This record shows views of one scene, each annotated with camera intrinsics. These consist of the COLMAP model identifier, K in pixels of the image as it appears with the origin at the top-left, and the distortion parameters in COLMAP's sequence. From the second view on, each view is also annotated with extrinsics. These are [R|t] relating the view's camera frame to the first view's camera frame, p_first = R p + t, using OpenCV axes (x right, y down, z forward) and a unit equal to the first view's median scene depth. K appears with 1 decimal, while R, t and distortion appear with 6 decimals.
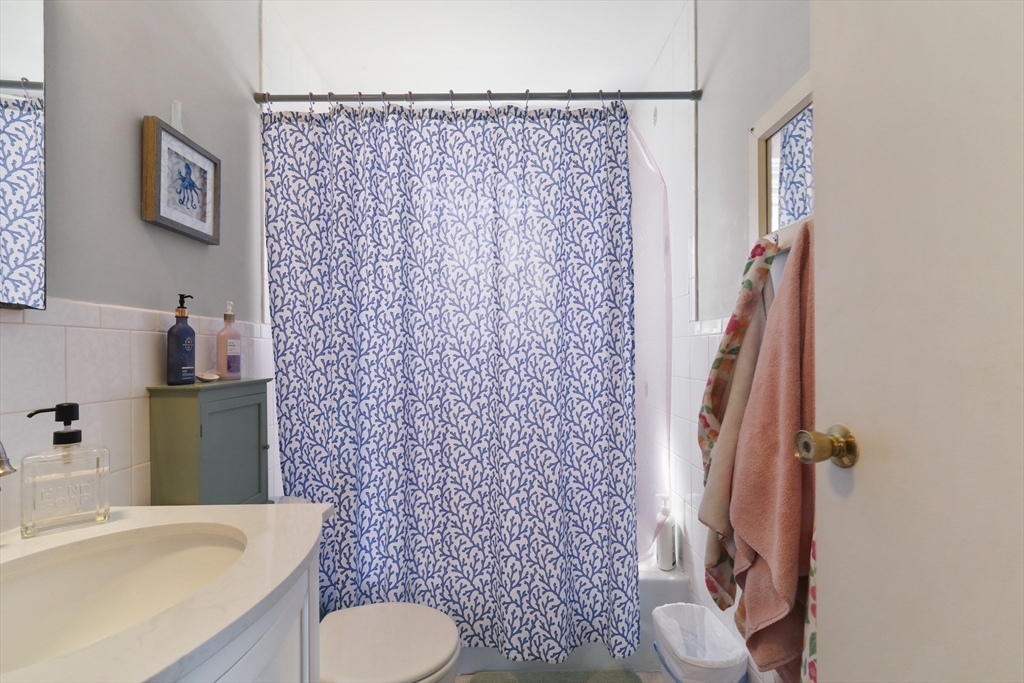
lens RADIAL K [[451.4, 0, 509.1], [0, 451.4, 356.6], [0, 0, 1]] dist [-0.001245, -0.001112]
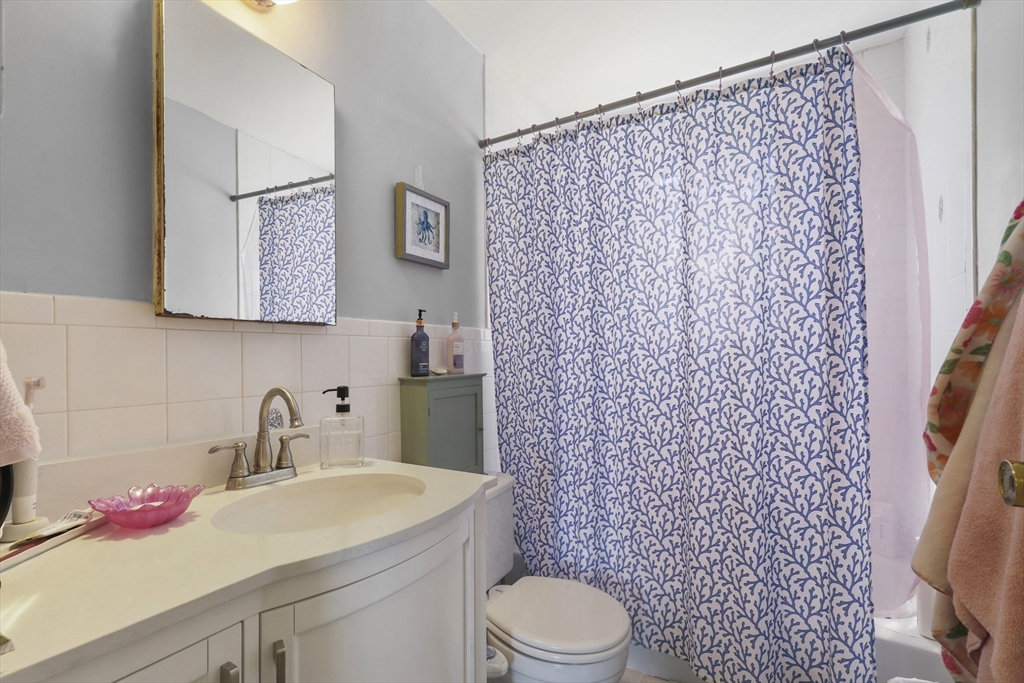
lens RADIAL K [[451.4, 0, 509.1], [0, 451.4, 356.6], [0, 0, 1]] dist [-0.001245, -0.001112]
pose [[0.856511, 0.004106, -0.516113, 0.145130], [-0.002995, 0.999991, 0.002985, -0.001278], [0.516121, -0.001011, 0.856515, -0.012005]]
